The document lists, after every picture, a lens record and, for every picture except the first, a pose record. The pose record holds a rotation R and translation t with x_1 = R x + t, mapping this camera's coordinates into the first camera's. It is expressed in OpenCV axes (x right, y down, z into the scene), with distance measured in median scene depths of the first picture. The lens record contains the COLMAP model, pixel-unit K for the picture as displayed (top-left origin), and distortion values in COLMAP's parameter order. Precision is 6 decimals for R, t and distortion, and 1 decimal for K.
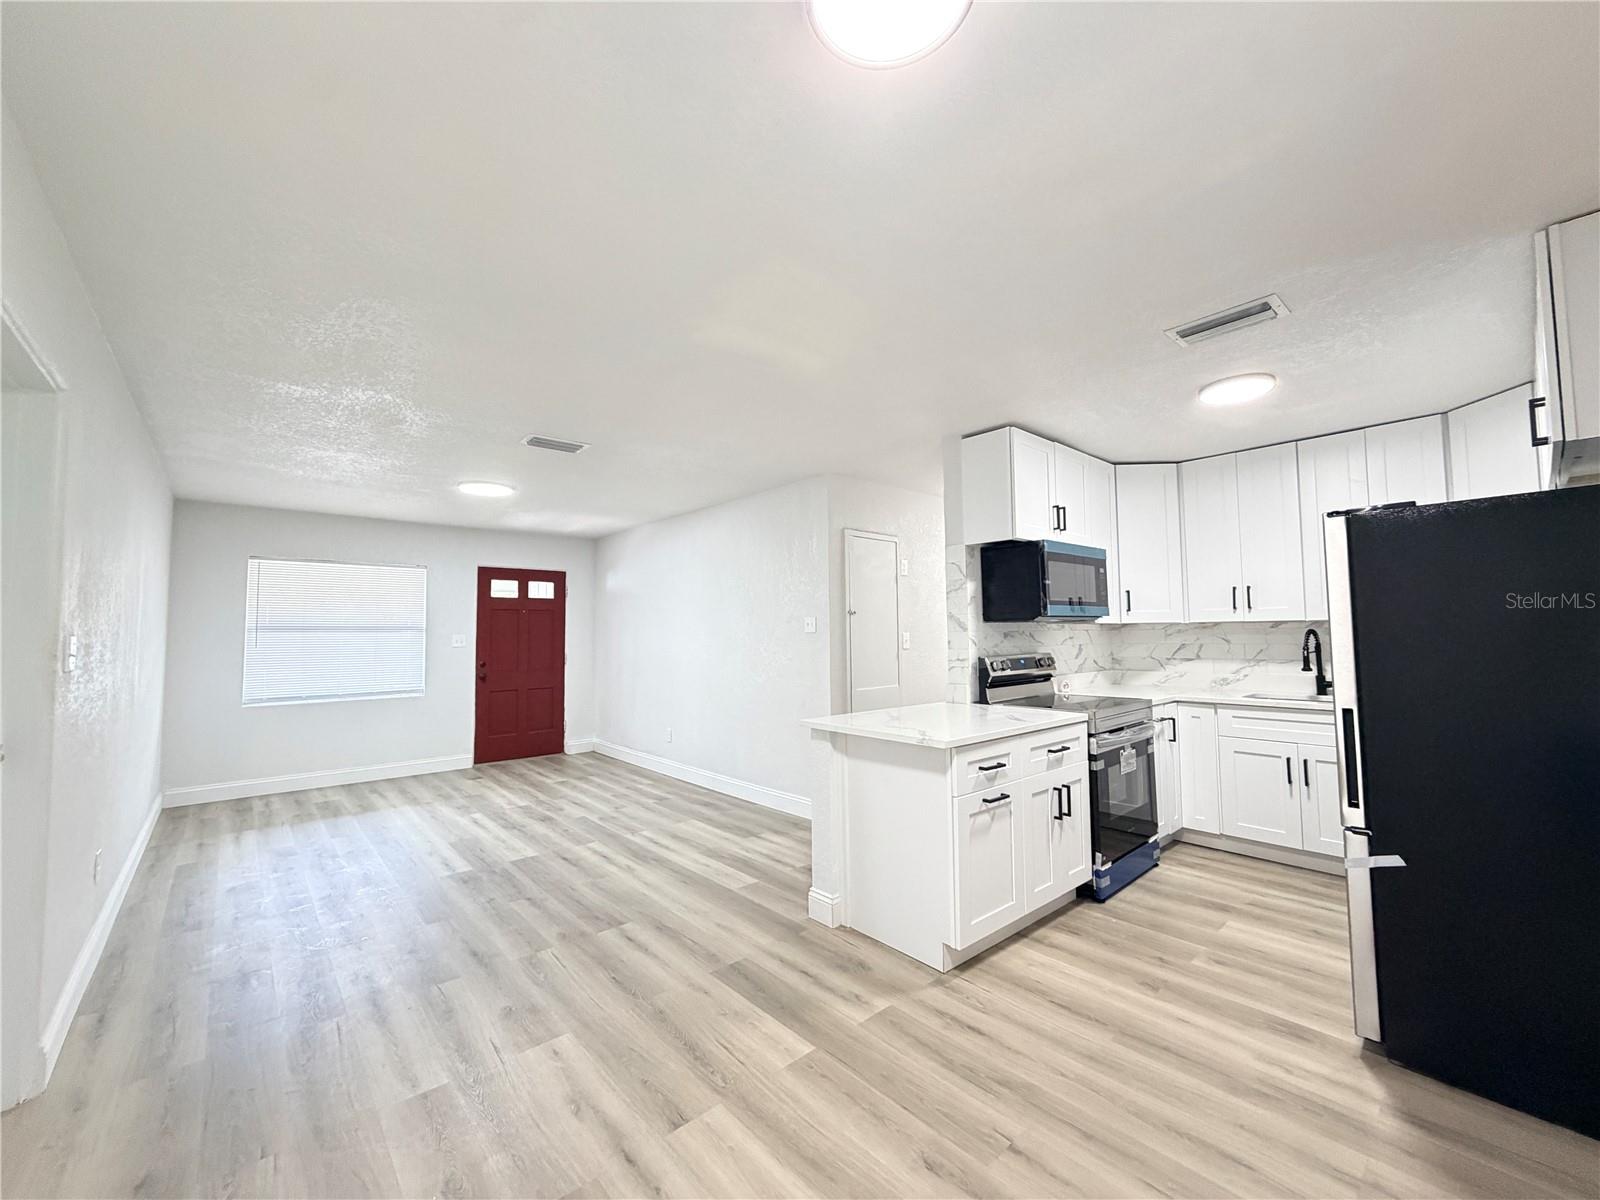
lens RADIAL K [[638.6, 0, 799.1], [0, 638.6, 598.9], [0, 0, 1]] dist [-0.001147, 0.000433]
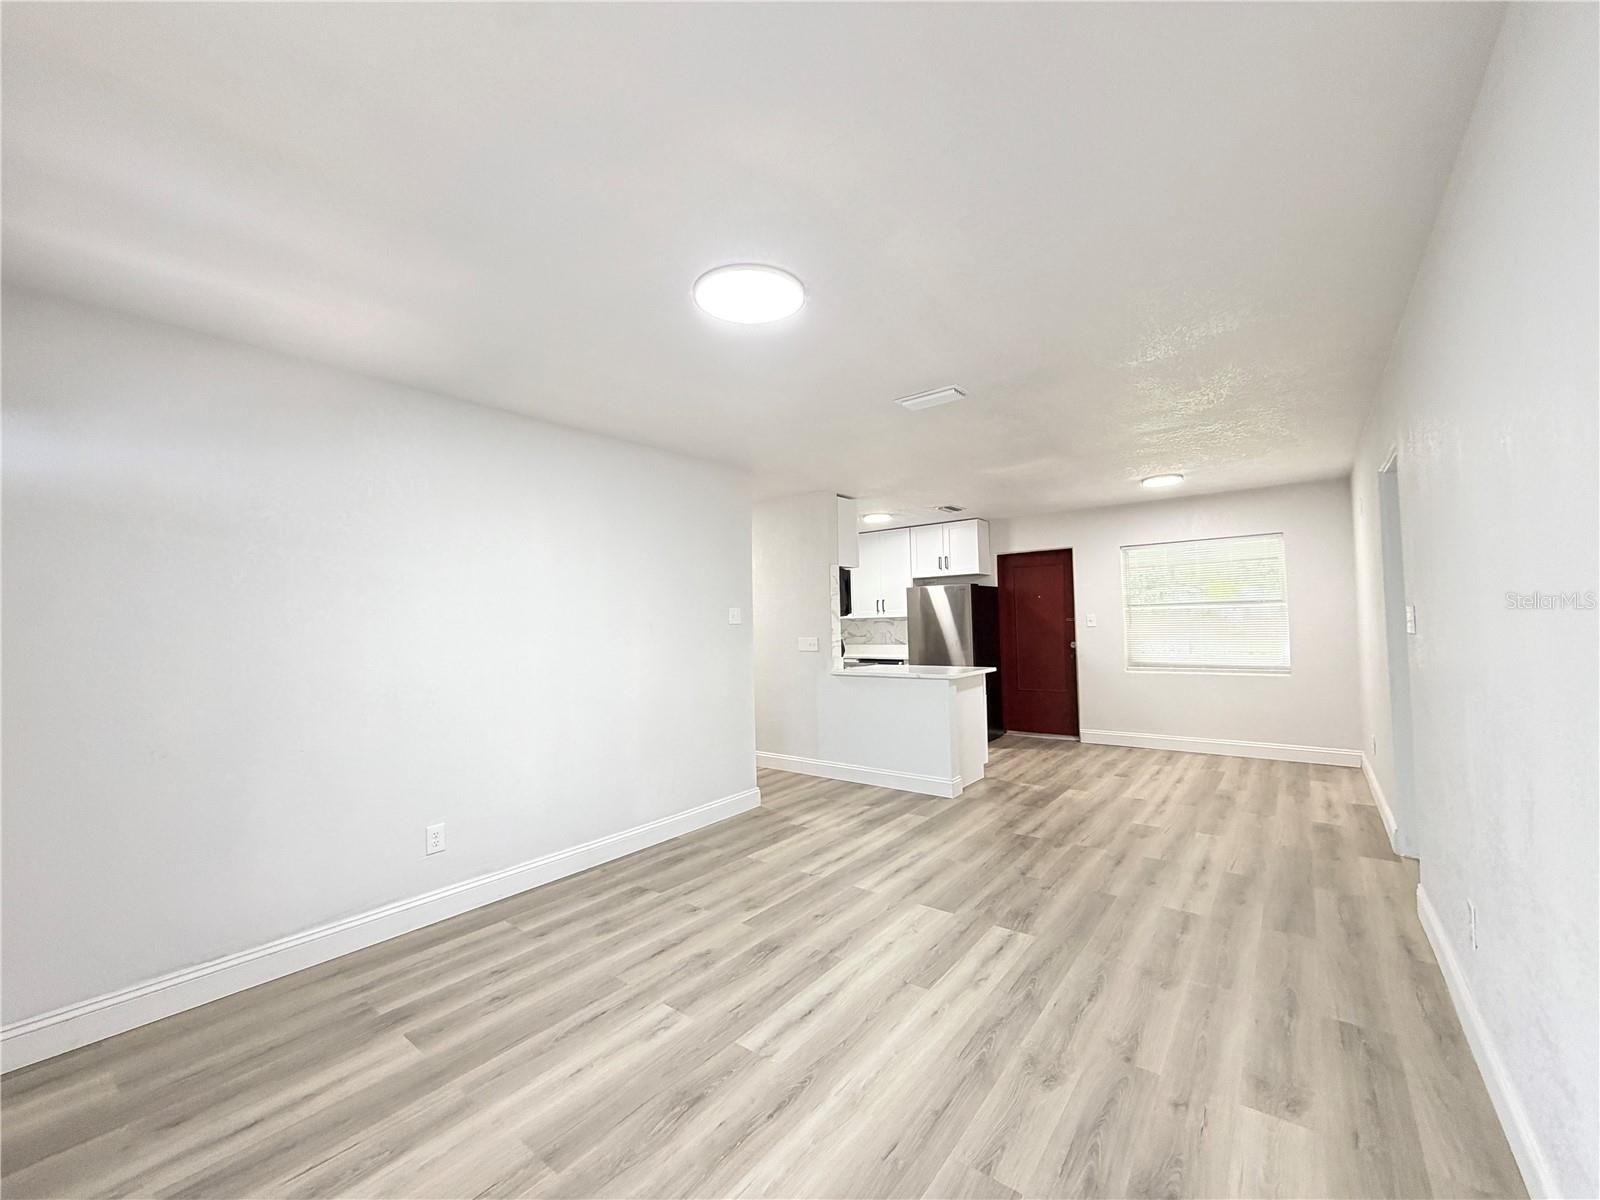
lens RADIAL K [[638.6, 0, 798.8], [0, 638.6, 600.6], [0, 0, 1]] dist [-0.001147, 0.000433]
pose [[-0.176613, 0.048064, 0.983106, -1.384164], [-0.029515, 0.998099, -0.054099, 0.097033], [-0.983838, -0.038571, -0.174858, 1.544544]]
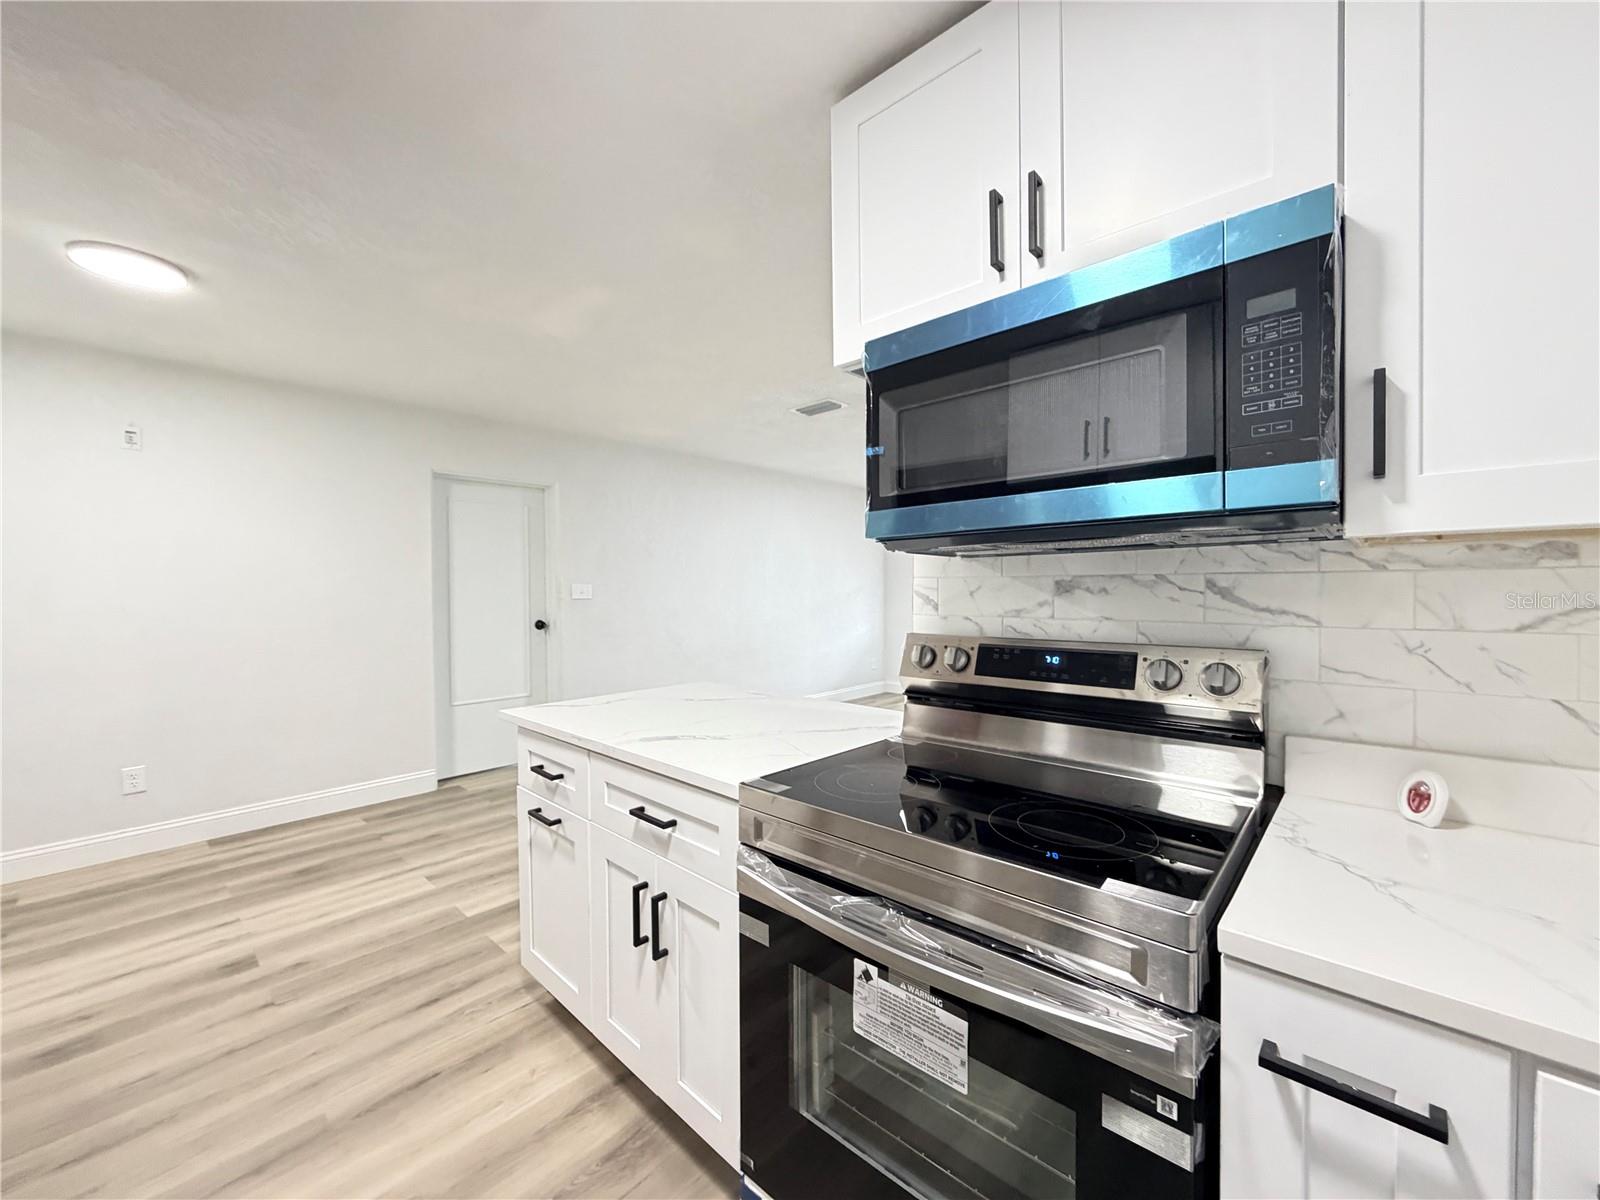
lens RADIAL K [[638.6, 0, 795.0], [0, 638.6, 596.1], [0, 0, 1]] dist [-0.001147, 0.000433]
pose [[0.101445, 0.024405, -0.994542, 0.835069], [0.065462, 0.997369, 0.031152, 0.048868], [0.992685, -0.068264, 0.099581, 0.981912]]
